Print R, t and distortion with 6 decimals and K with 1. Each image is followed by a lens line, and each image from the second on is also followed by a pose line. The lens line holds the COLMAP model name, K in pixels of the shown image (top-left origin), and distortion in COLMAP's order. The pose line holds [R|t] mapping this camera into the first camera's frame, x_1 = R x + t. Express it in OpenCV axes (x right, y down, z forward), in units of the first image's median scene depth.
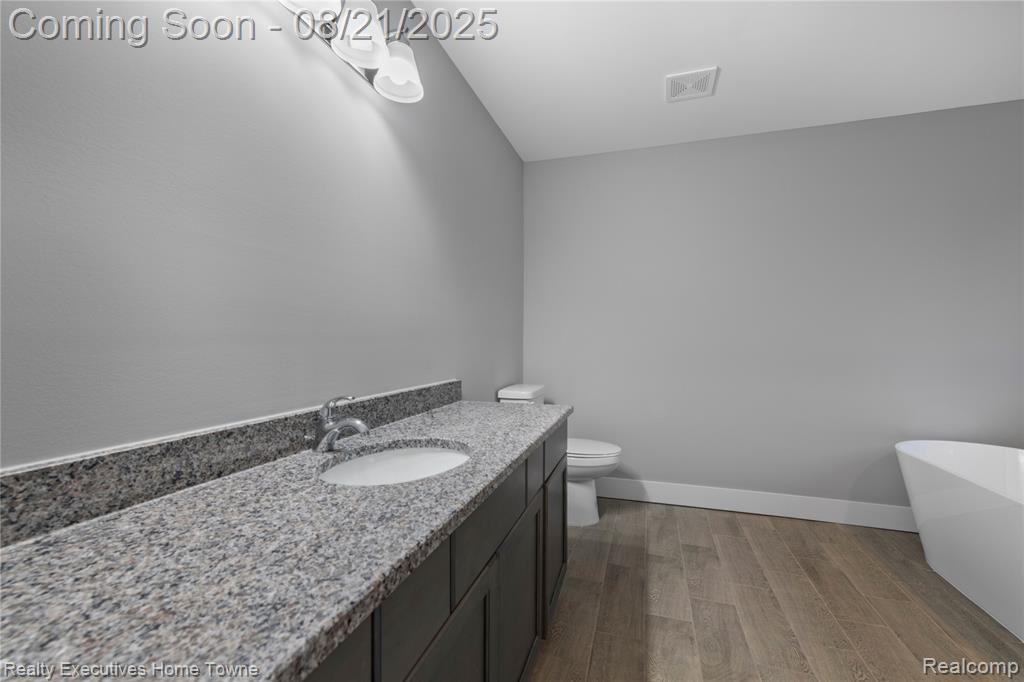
lens RADIAL K [[419.3, 0, 518.1], [0, 419.3, 336.1], [0, 0, 1]] dist [0.009707, -0.000169]
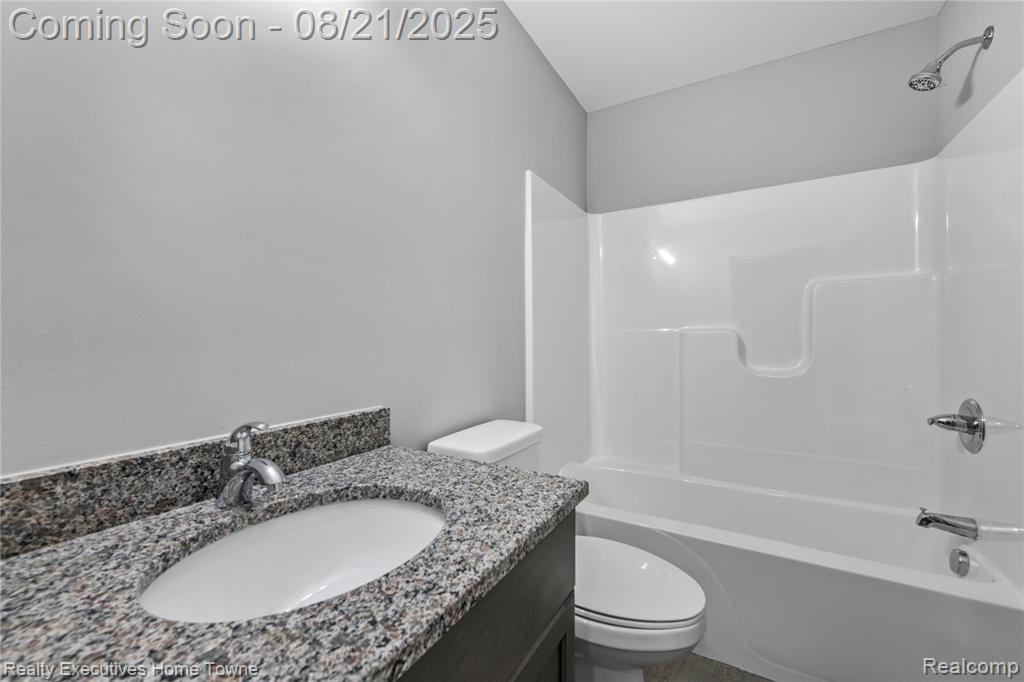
lens RADIAL K [[419.3, 0, 518.1], [0, 419.3, 336.1], [0, 0, 1]] dist [0.009707, -0.000169]
pose [[0.977943, -0.005357, -0.208801, 0.122755], [0.007371, 0.999934, 0.008868, 0.007086], [0.208740, -0.010212, 0.977918, 0.443691]]
